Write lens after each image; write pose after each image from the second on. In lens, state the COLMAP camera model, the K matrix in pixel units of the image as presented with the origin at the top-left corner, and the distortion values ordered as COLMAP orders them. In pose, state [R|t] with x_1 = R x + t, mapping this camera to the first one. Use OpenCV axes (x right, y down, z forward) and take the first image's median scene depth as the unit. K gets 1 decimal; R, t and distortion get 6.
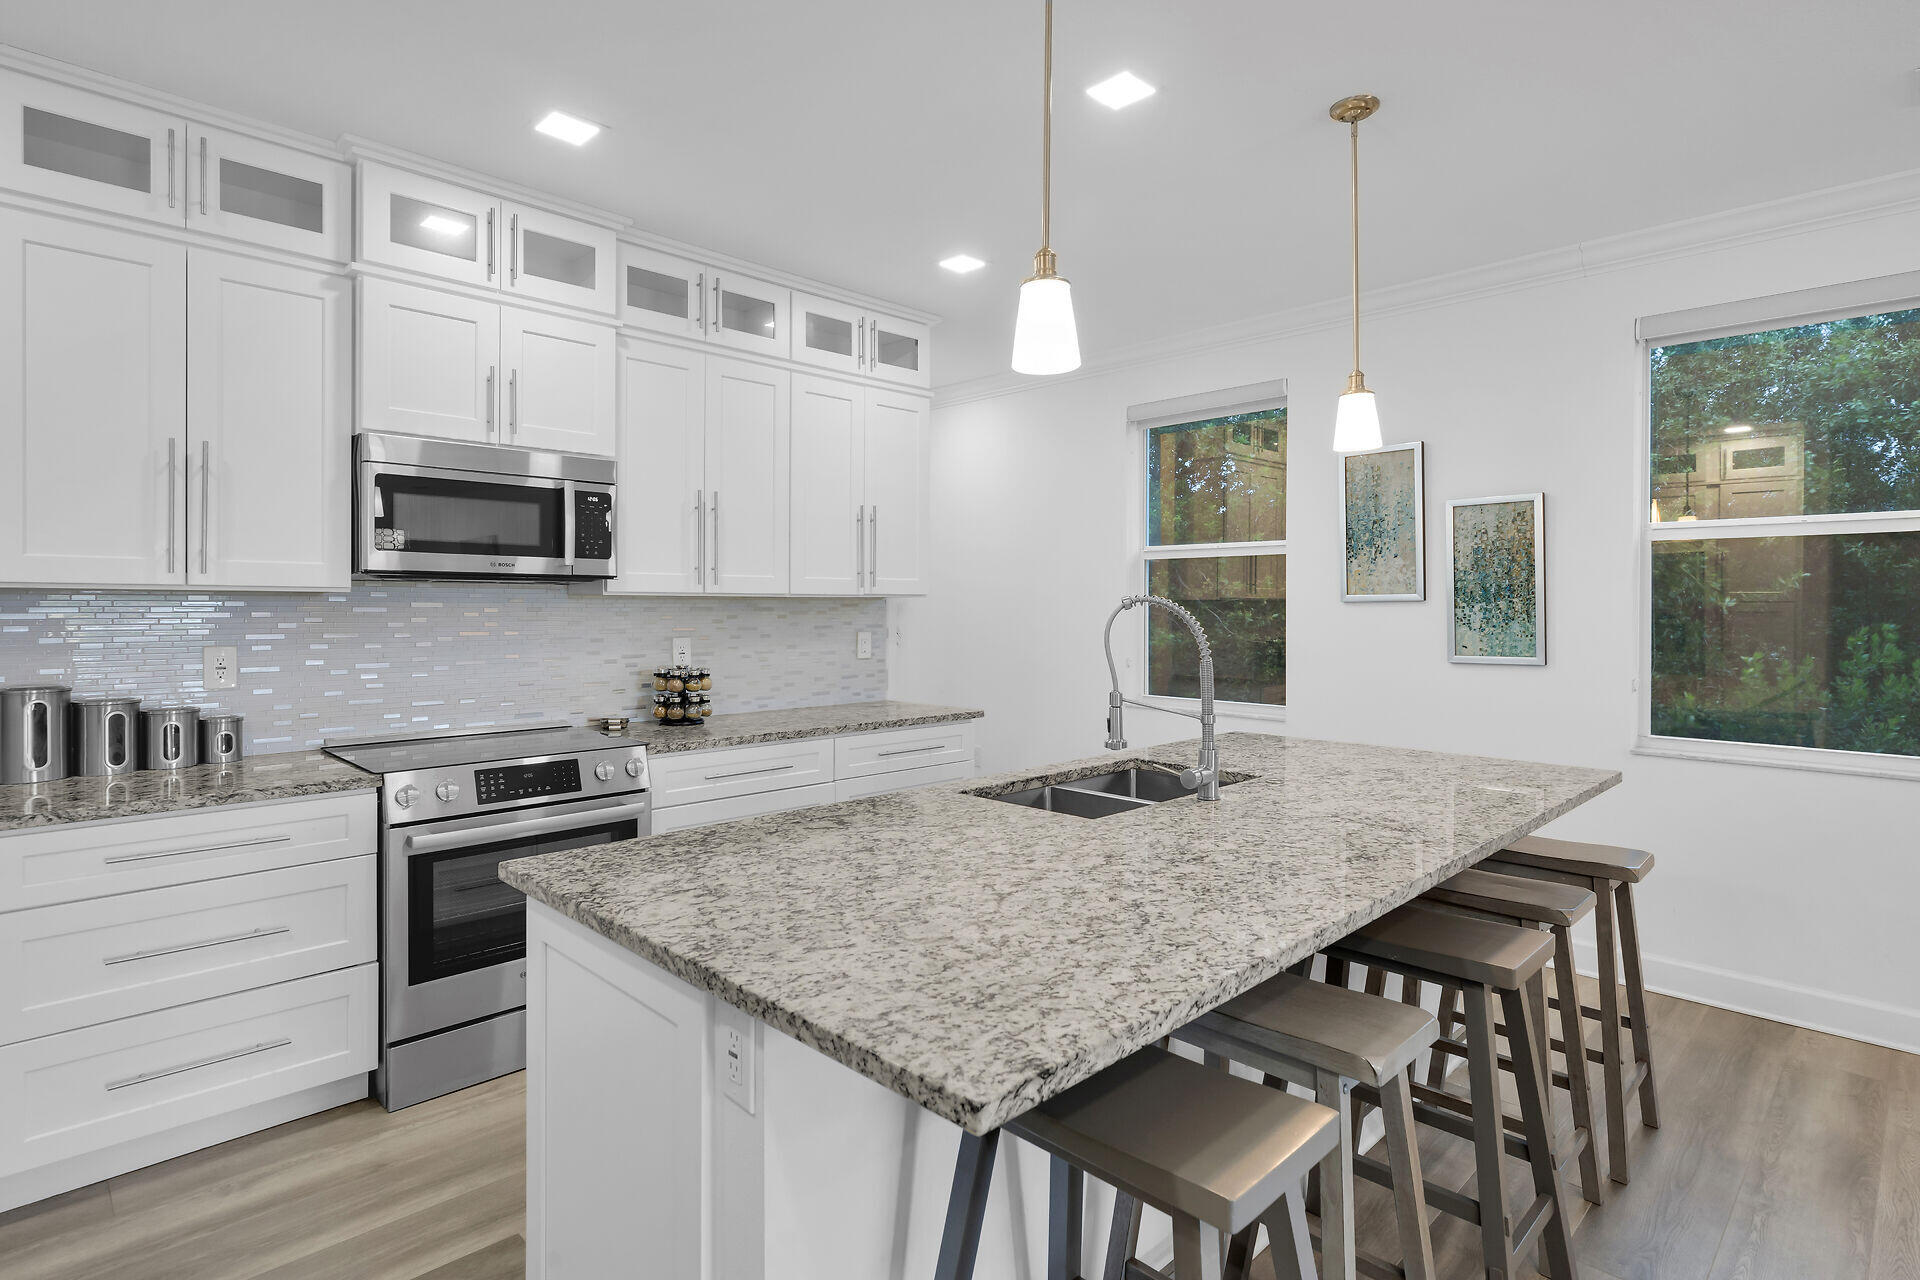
lens RADIAL K [[975.2, 0, 1004.9], [0, 975.2, 611.4], [0, 0, 1]] dist [-0.002511, 0.000398]
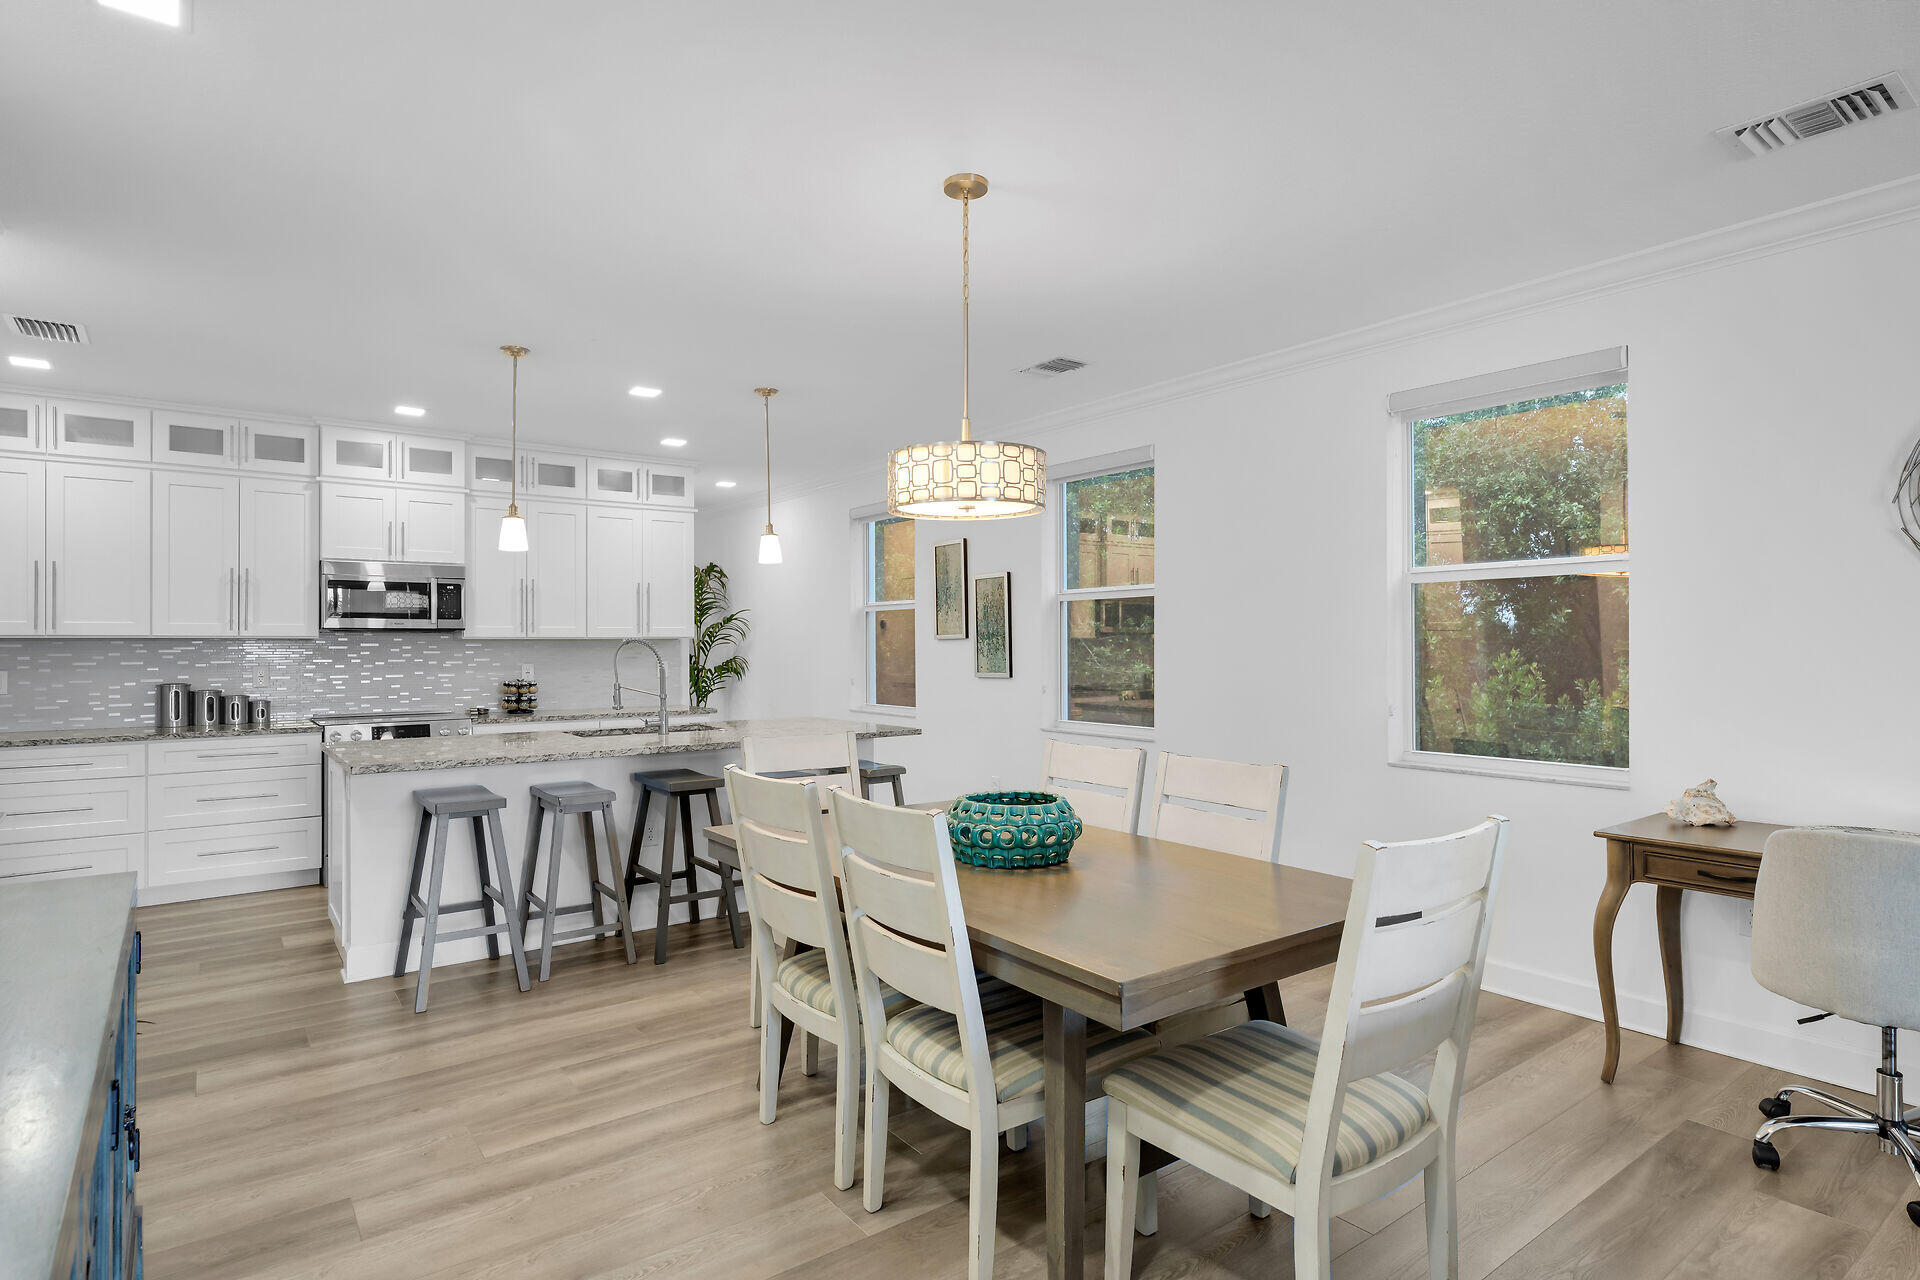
lens RADIAL K [[1004.4, 0, 969.1], [0, 1004.4, 640.2], [0, 0, 1]] dist [0.023683, -0.000792]
pose [[0.988710, -0.007709, -0.149647, 0.913892], [0.005822, 0.999898, -0.013047, 0.017560], [0.149732, 0.012028, 0.988653, -0.819931]]
